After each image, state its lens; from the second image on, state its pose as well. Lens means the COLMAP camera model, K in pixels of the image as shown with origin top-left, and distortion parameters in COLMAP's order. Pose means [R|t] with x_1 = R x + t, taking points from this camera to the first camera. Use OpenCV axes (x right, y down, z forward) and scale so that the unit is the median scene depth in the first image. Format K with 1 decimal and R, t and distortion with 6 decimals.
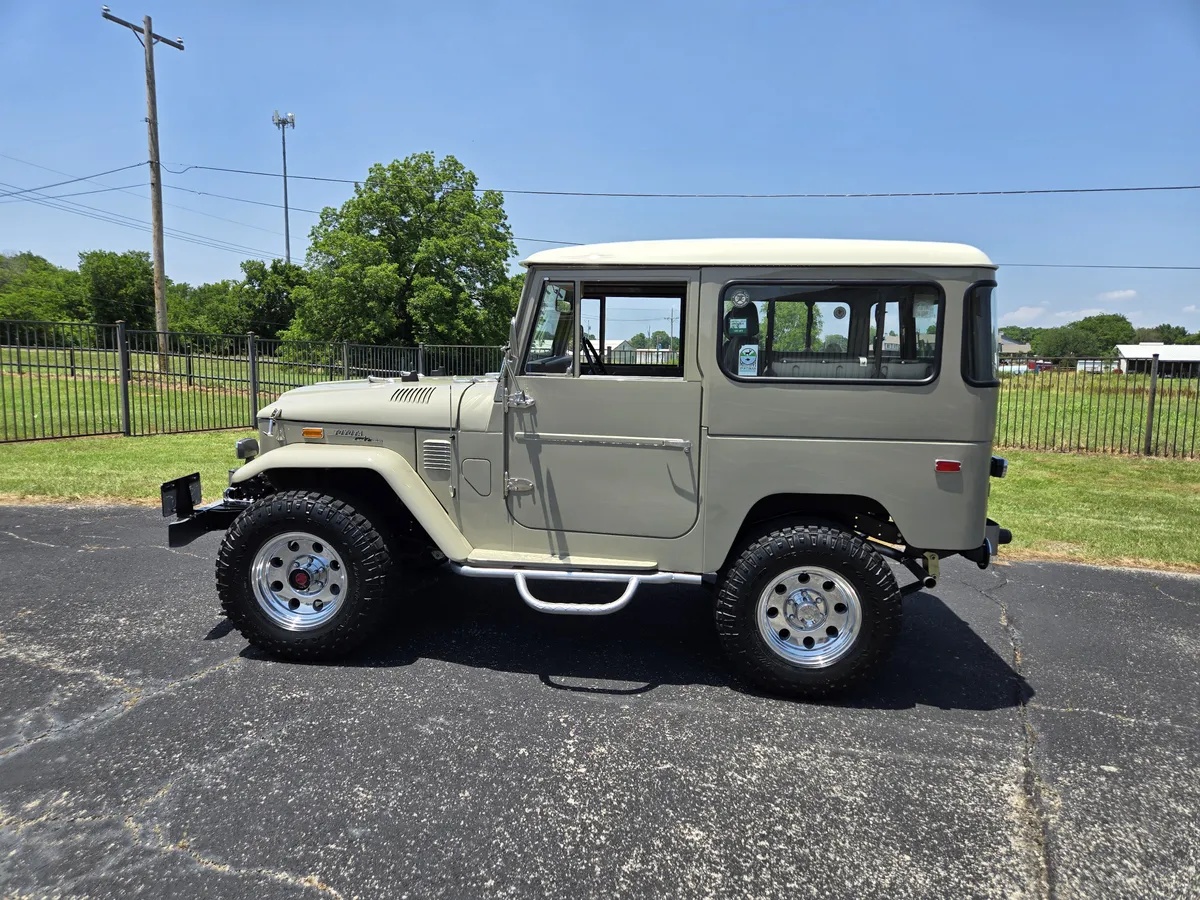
lens RADIAL K [[802.7, 0, 603.6], [0, 802.7, 445.6], [0, 0, 1]] dist [0.078900, -0.061796]
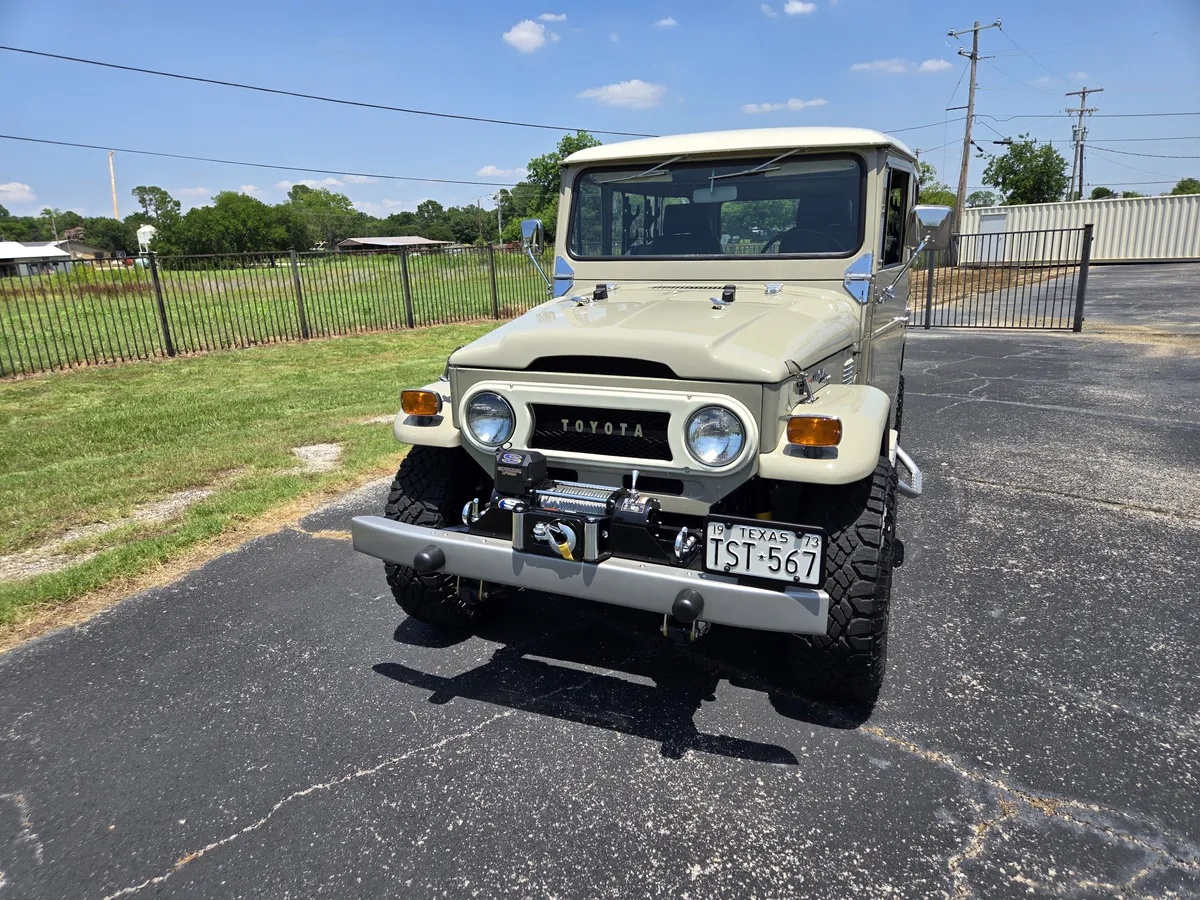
lens RADIAL K [[795.0, 0, 602.3], [0, 795.0, 461.8], [0, 0, 1]] dist [0.079295, -0.058657]
pose [[0.290522, -0.285386, 0.913319, -1.102814], [0.154116, 0.955982, 0.249693, -0.156931], [-0.944376, 0.068216, 0.321717, 1.017404]]
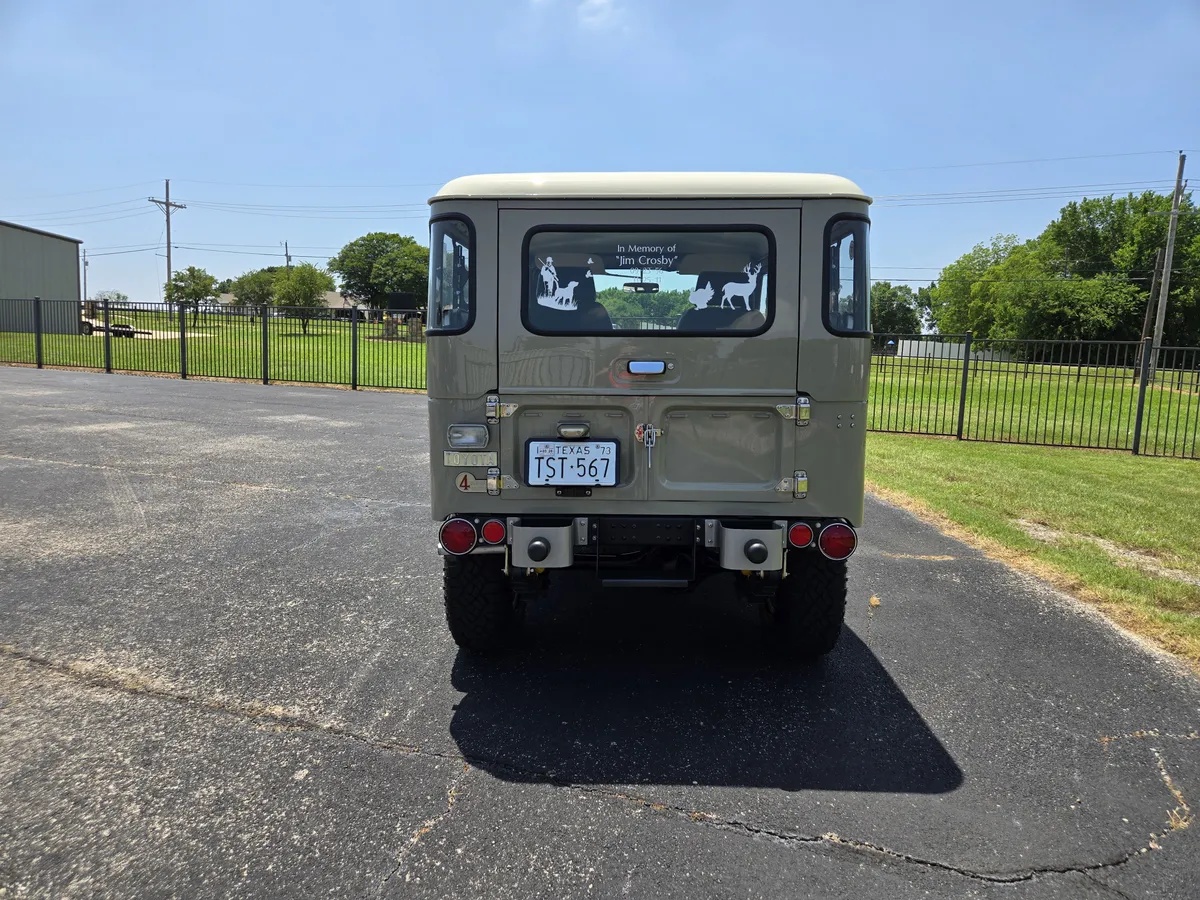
lens RADIAL K [[802.7, 0, 603.6], [0, 802.7, 445.6], [0, 0, 1]] dist [0.078900, -0.061796]
pose [[0.047341, 0.091174, -0.994709, 1.281799], [-0.140711, 0.986504, 0.083725, -0.050859], [0.988918, 0.136003, 0.059531, 1.080150]]
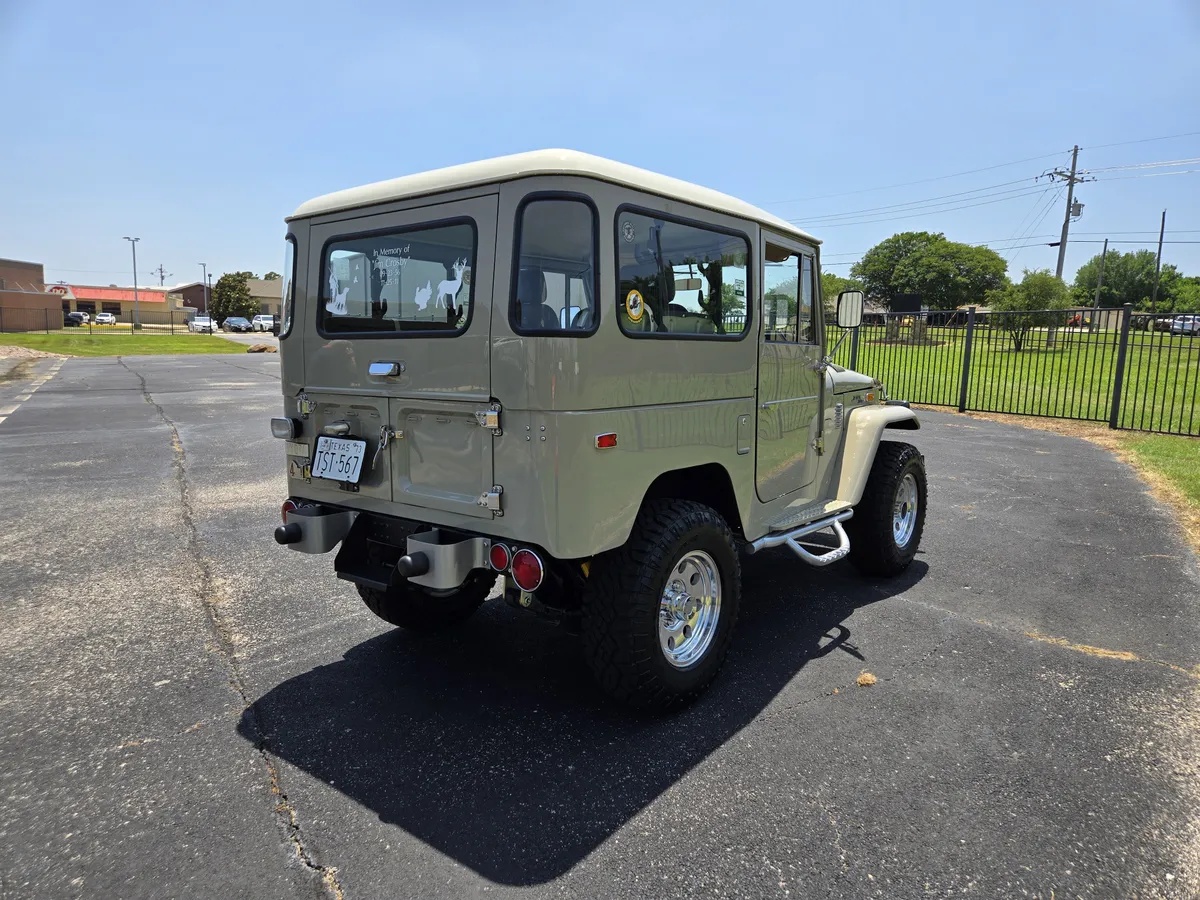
lens RADIAL K [[797.5, 0, 601.6], [0, 797.5, 451.8], [0, 0, 1]] dist [0.079985, -0.064302]
pose [[-0.565651, 0.074638, -0.821260, 1.026621], [-0.126549, 0.976243, 0.175885, -0.154179], [0.814877, 0.203419, -0.542767, 1.785826]]
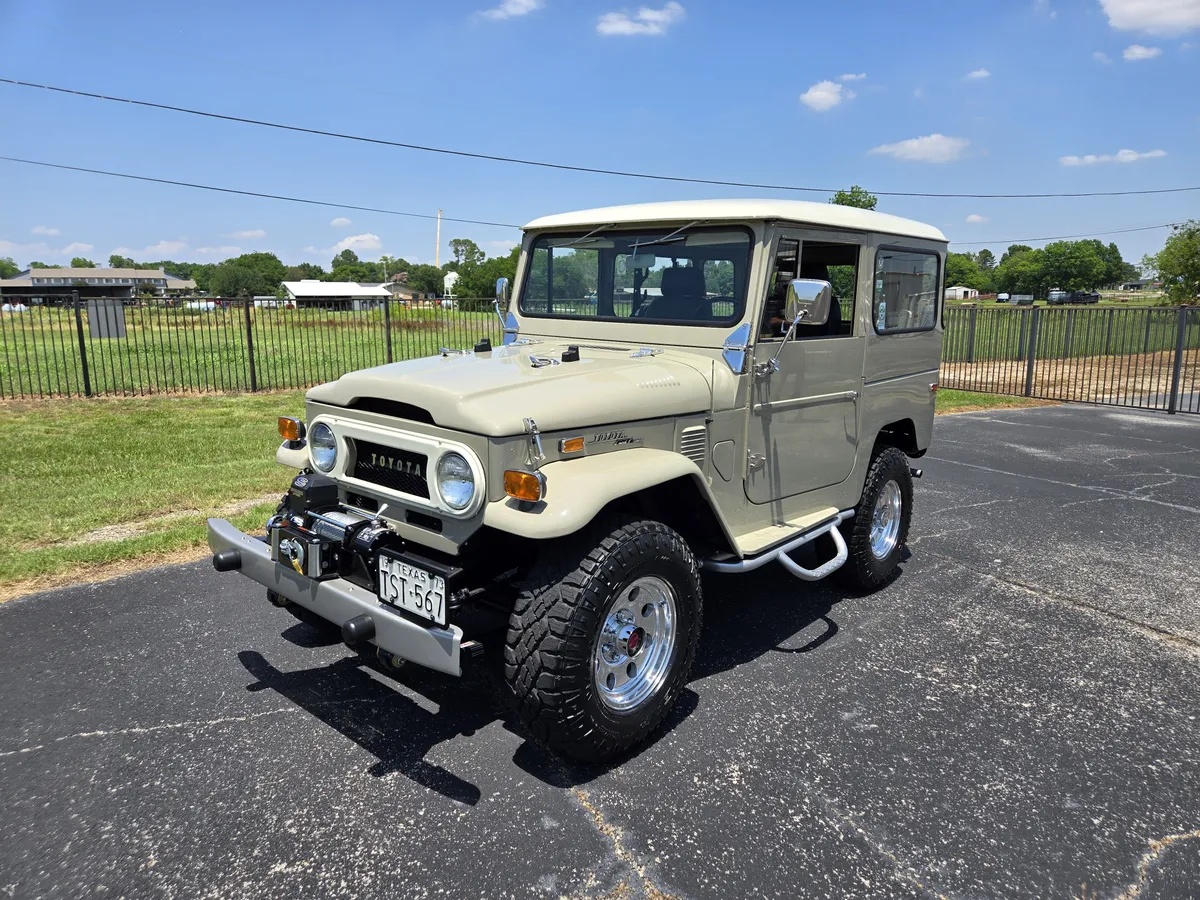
lens RADIAL K [[797.5, 0, 601.6], [0, 797.5, 451.8], [0, 0, 1]] dist [0.079985, -0.064302]
pose [[0.580037, -0.173628, 0.795871, -0.956720], [0.105164, 0.984805, 0.138202, -0.109128], [-0.807773, 0.003535, 0.589483, 0.612749]]
